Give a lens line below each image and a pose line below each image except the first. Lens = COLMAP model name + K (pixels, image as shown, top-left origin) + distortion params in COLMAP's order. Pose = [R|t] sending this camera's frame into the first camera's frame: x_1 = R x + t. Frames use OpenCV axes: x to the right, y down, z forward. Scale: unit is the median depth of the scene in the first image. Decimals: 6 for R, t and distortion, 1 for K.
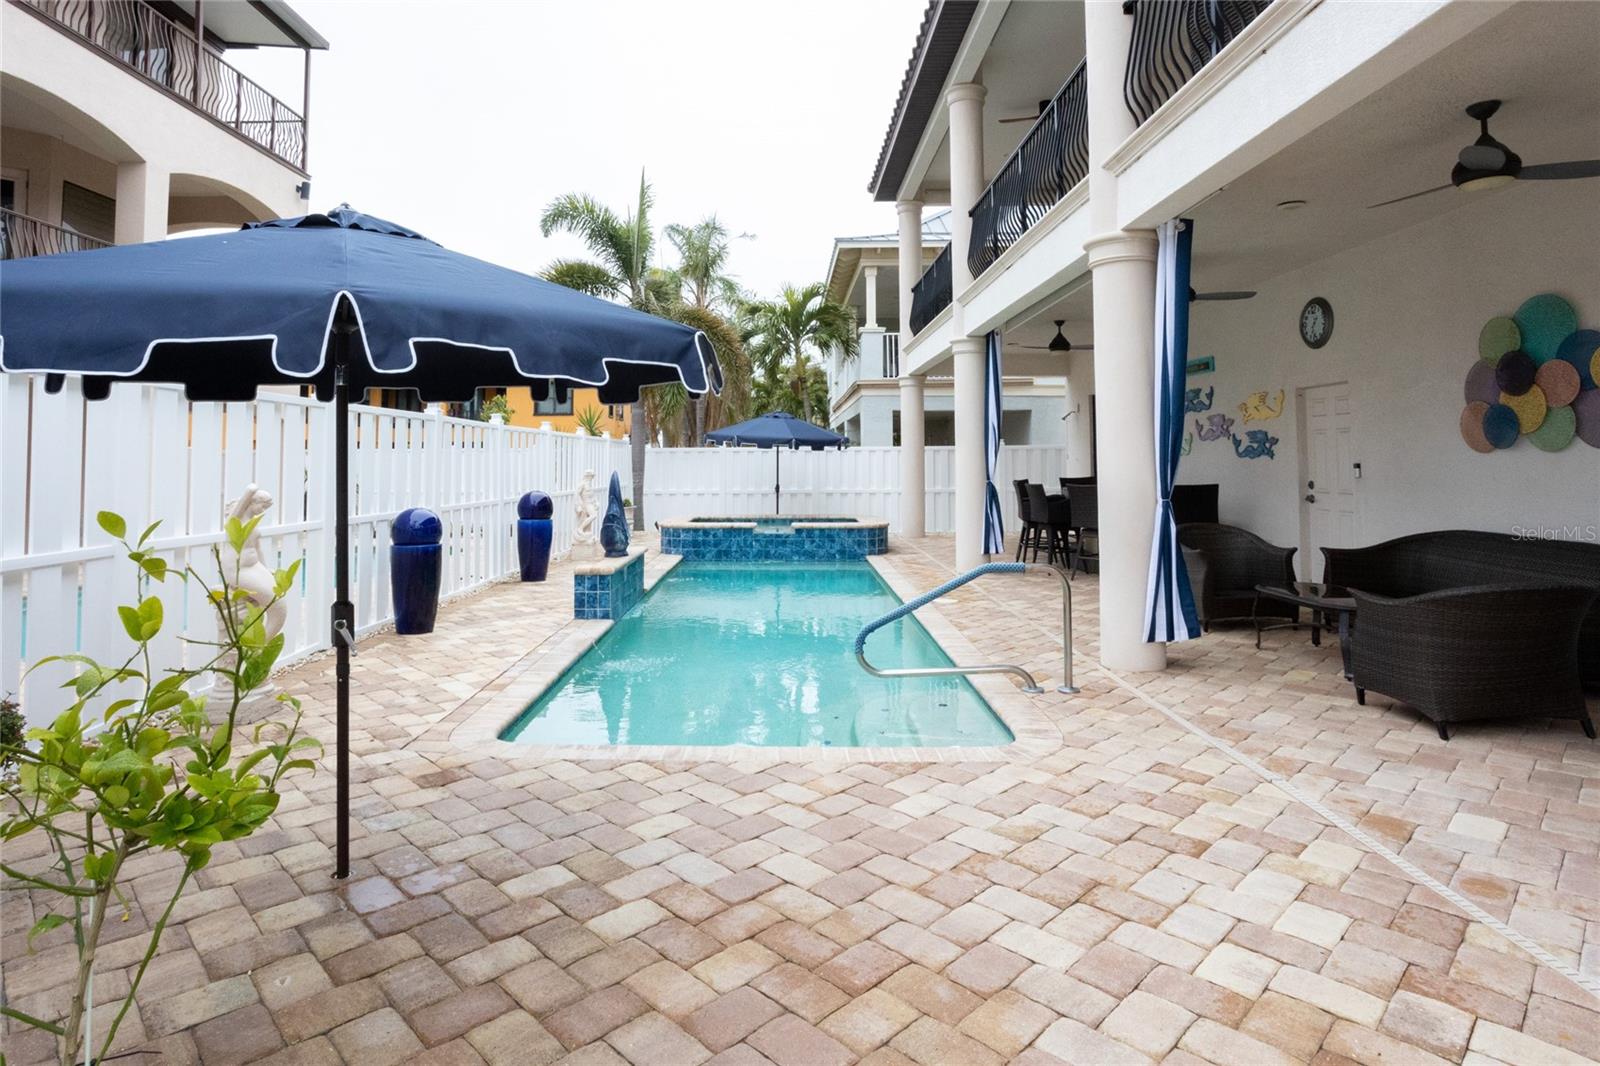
lens RADIAL K [[890.0, 0, 750.6], [0, 890.0, 410.8], [0, 0, 1]] dist [0.000713, -0.000828]
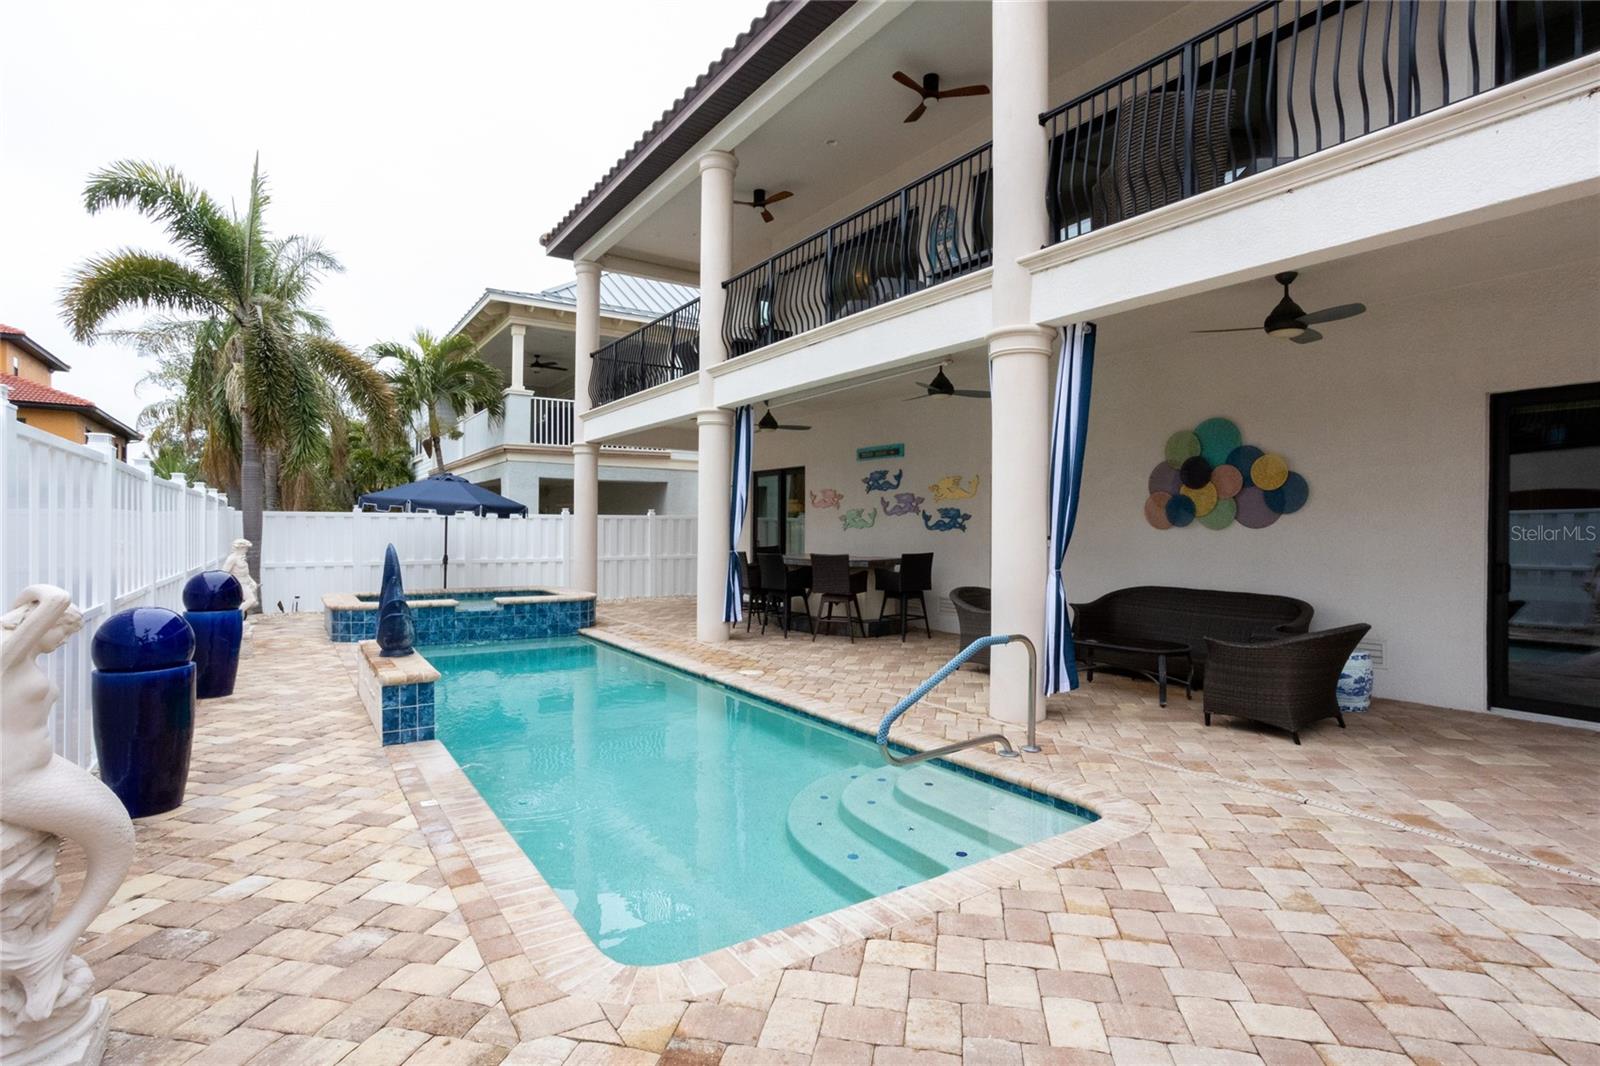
lens RADIAL K [[811.1, 0, 797.9], [0, 811.1, 528.1], [0, 0, 1]] dist [-0.017420, 0.005526]
pose [[0.808728, 0.007592, 0.588133, -0.192289], [-0.041150, 0.998197, 0.043699, 0.007133], [-0.586741, -0.059542, 0.807583, 0.167550]]
